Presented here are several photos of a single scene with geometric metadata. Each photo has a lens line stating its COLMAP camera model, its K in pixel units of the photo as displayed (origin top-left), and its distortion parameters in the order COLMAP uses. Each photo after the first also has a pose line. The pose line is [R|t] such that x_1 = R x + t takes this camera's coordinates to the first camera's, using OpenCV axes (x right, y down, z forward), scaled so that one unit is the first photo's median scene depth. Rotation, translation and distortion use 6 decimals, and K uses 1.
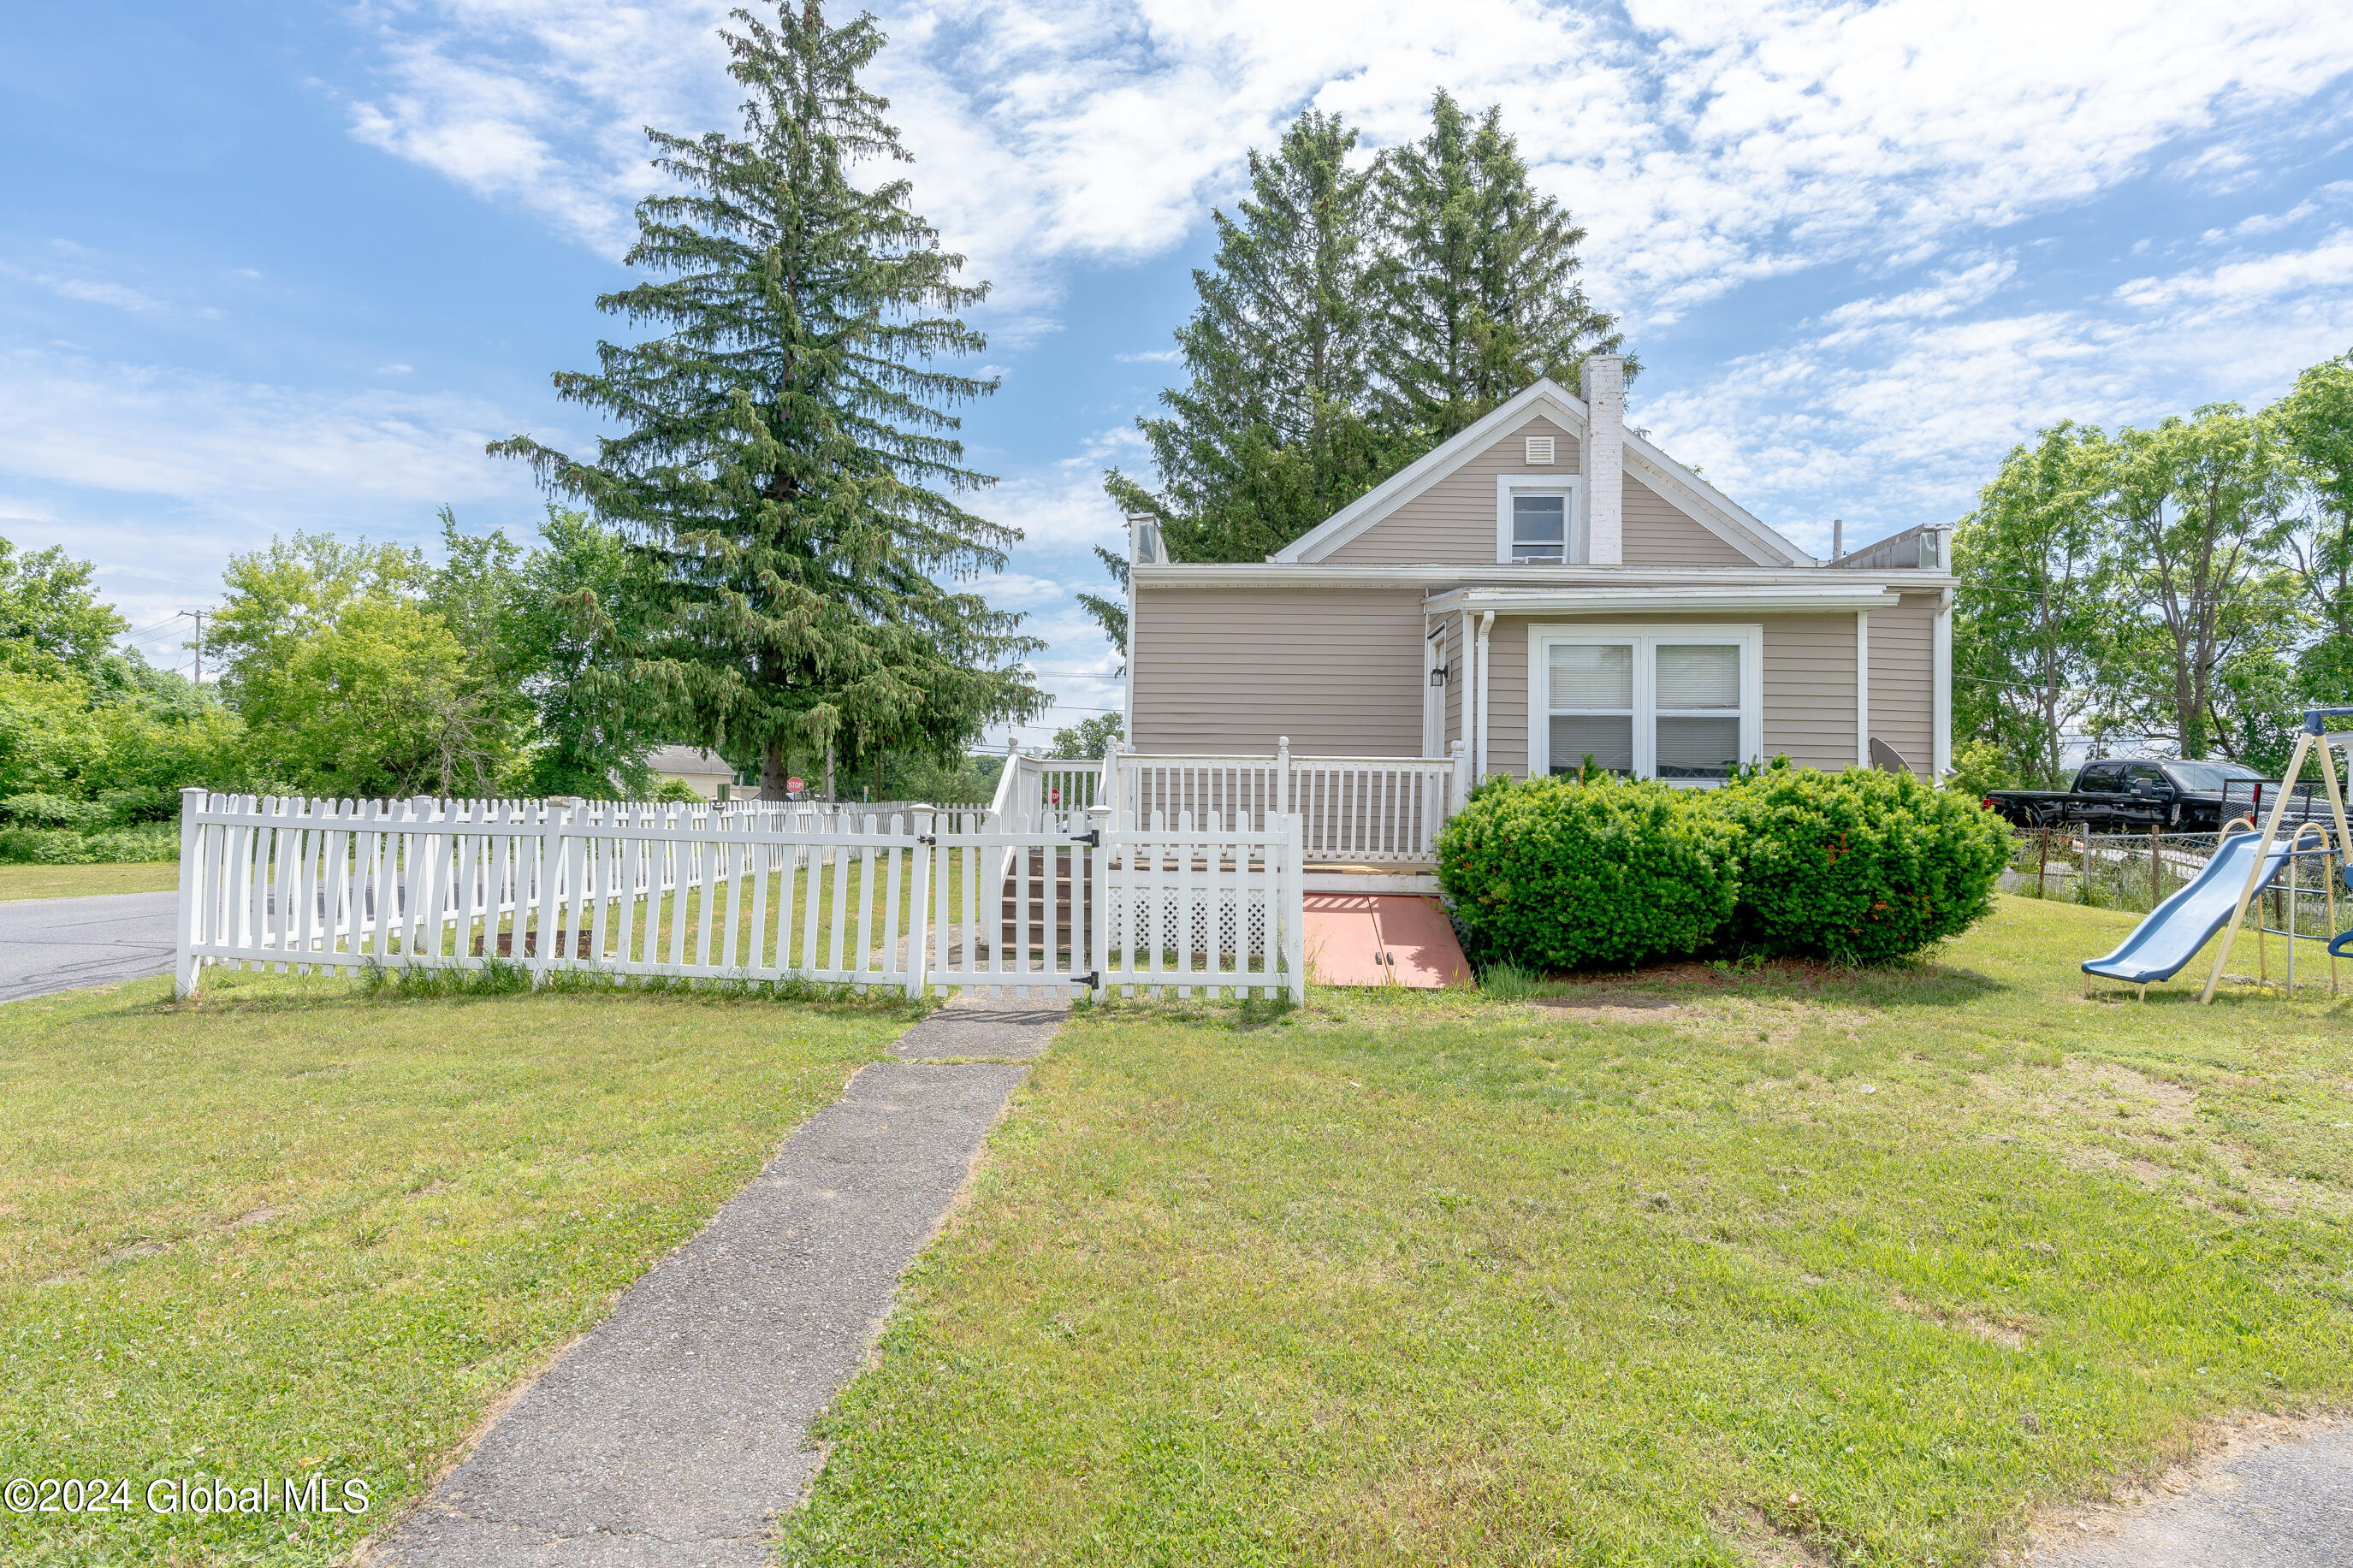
lens RADIAL K [[1250.9, 0, 1176.5], [0, 1250.9, 784.0], [0, 0, 1]] dist [-0.003542, -0.000138]
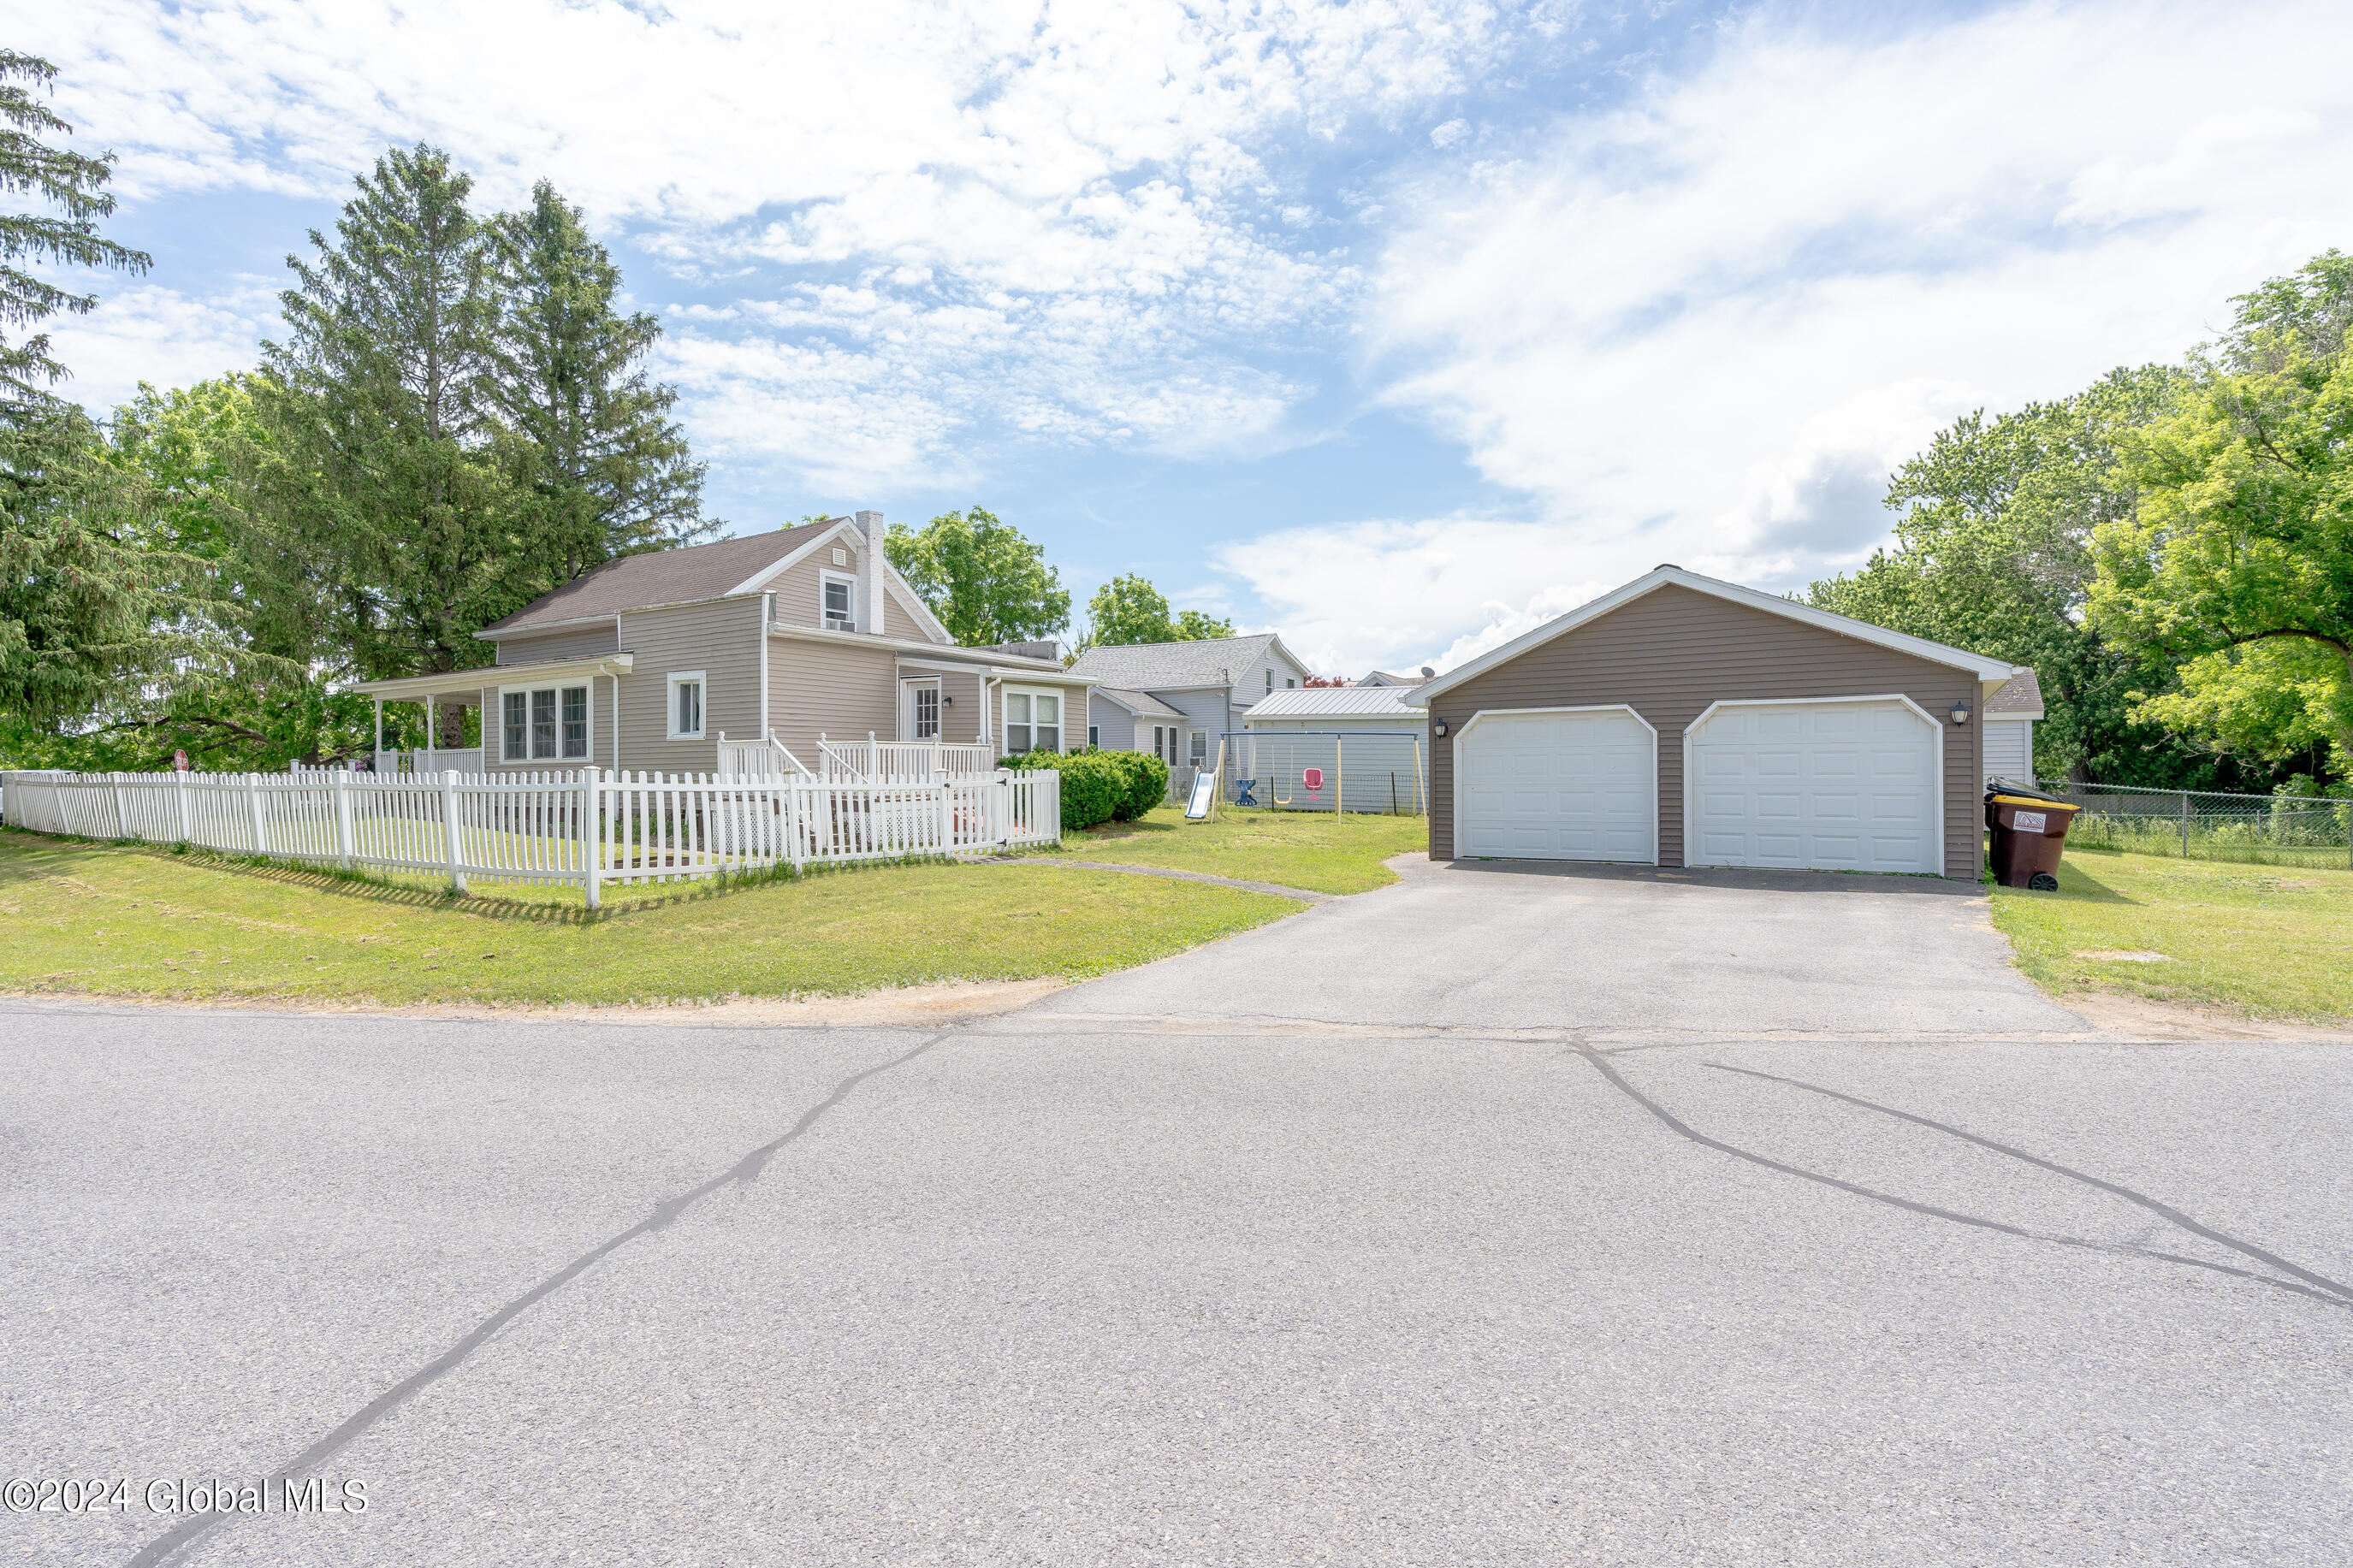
lens RADIAL K [[1157.6, 0, 1176.5], [0, 1157.6, 784.0], [0, 0, 1]] dist [0.014149, 0.000345]
pose [[0.452127, -0.027725, 0.891523, -1.406791], [-0.005489, 0.999411, 0.033864, -0.021682], [-0.891937, -0.020204, 0.451708, -0.197867]]
